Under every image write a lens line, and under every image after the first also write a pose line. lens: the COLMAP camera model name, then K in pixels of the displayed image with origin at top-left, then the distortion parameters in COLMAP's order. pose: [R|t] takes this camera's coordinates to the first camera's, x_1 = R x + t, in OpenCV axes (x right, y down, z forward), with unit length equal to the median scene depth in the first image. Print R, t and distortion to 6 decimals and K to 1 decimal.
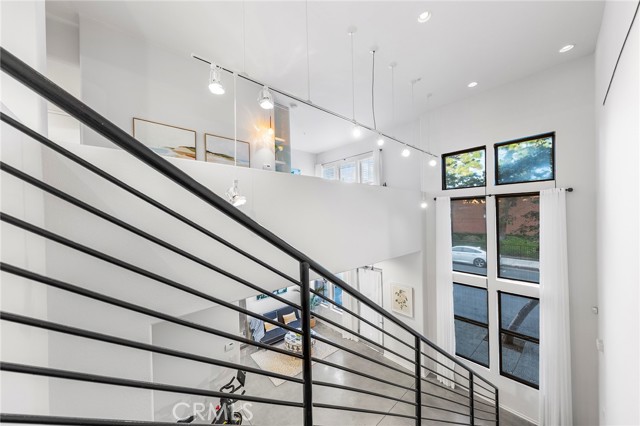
lens RADIAL K [[221.7, 0, 317.3], [0, 221.7, 215.1], [0, 0, 1]] dist [0.008179, -0.002182]
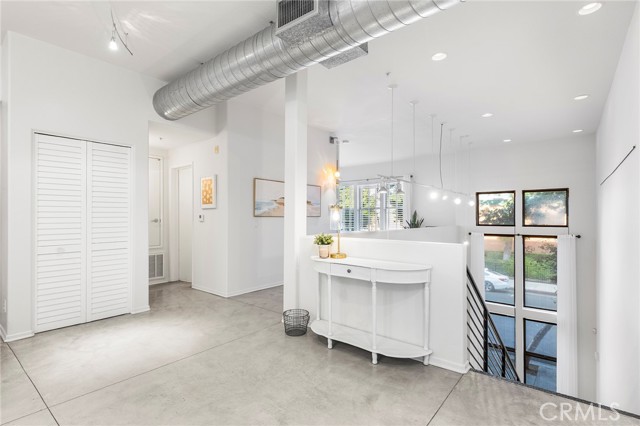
lens RADIAL K [[309.9, 0, 317.9], [0, 309.9, 216.5], [0, 0, 1]] dist [0.008236, -0.002118]
pose [[0.986781, 0.017451, 0.161116, -0.499931], [-0.016717, 0.999843, -0.005907, -0.155889], [-0.161193, 0.003136, 0.986918, -0.411341]]
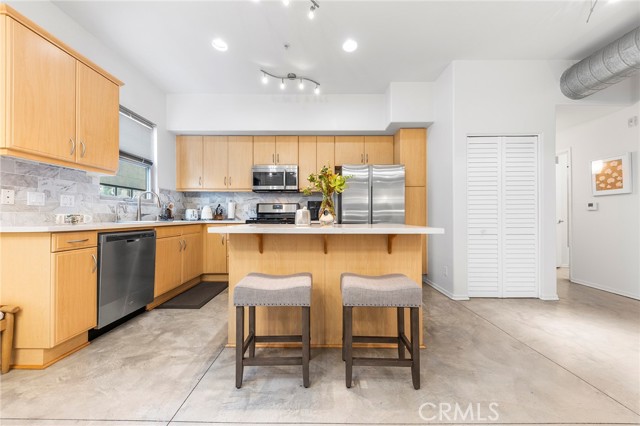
lens RADIAL K [[222.3, 0, 320.7], [0, 222.3, 214.5], [0, 0, 1]] dist [0.004754, -0.002236]
pose [[0.748316, 0.013182, -0.663211, -0.894385], [-0.012843, 0.999903, 0.005383, -0.118061], [0.663218, 0.004490, 0.748413, -0.360079]]
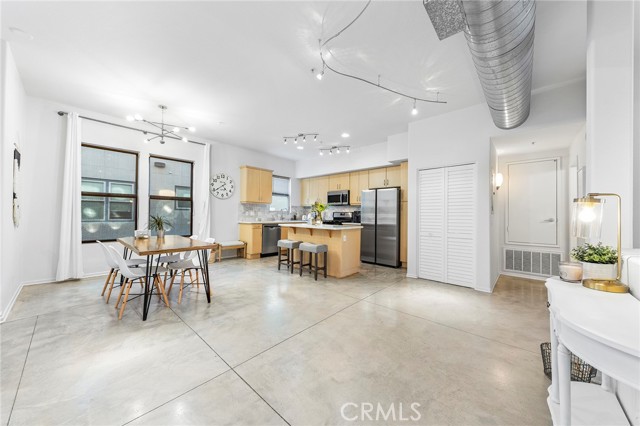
lens RADIAL K [[221.7, 0, 317.0], [0, 221.7, 213.2], [0, 0, 1]] dist [0.008179, -0.002182]
pose [[0.108551, 0.012864, -0.994008, -0.145911], [-0.013779, 0.999840, 0.011435, -0.161618], [0.993995, 0.012455, 0.108711, -0.153902]]
